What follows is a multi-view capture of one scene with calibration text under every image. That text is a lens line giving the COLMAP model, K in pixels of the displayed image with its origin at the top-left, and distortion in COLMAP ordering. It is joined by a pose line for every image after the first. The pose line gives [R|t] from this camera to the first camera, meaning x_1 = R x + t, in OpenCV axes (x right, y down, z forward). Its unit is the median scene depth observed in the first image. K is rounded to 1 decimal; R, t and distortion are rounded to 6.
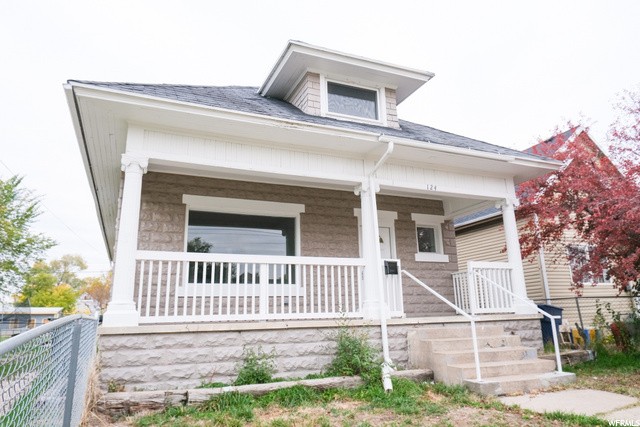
lens RADIAL K [[432.8, 0, 320.0], [0, 432.8, 213.5], [0, 0, 1]] dist [-0.035934, 0.001275]
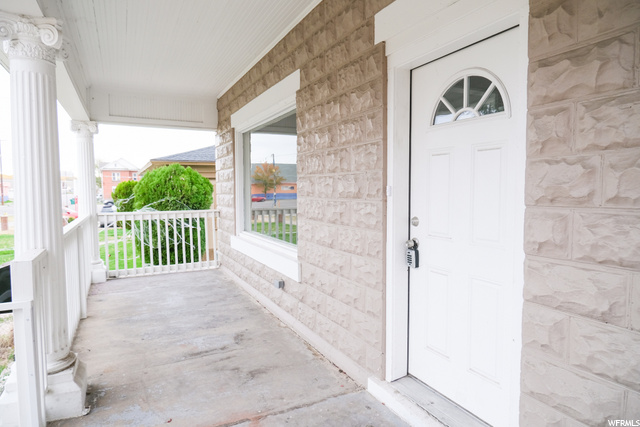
lens RADIAL K [[397.4, 0, 320.0], [0, 397.4, 213.5], [0, 0, 1]] dist [-0.022858, 0.003367]
pose [[0.060969, 0.086525, -0.994382, 0.433744], [0.240461, 0.965621, 0.098766, 0.098185], [0.968742, -0.245132, 0.038068, 1.174307]]
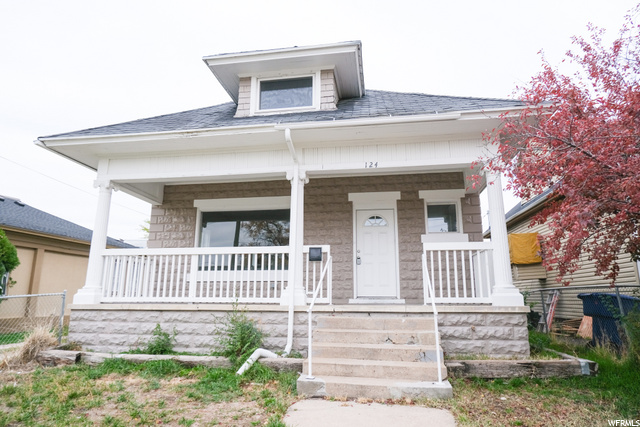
lens RADIAL K [[397.4, 0, 320.0], [0, 397.4, 213.5], [0, 0, 1]] dist [-0.022858, 0.003367]
pose [[0.844845, -0.085440, -0.528145, 0.640384], [0.102331, 0.994747, 0.002769, 0.031342], [0.525134, -0.056385, 0.849150, 0.232348]]
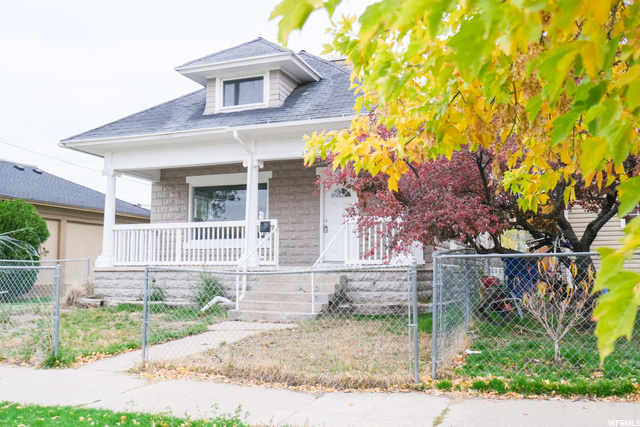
lens RADIAL K [[618.1, 0, 320.0], [0, 618.1, 213.5], [0, 0, 1]] dist [-0.086113, -0.000344]
pose [[0.721965, -0.041272, -0.690698, 1.463443], [0.144759, 0.985139, 0.092447, -0.051982], [0.676618, -0.166728, 0.717210, -0.159118]]
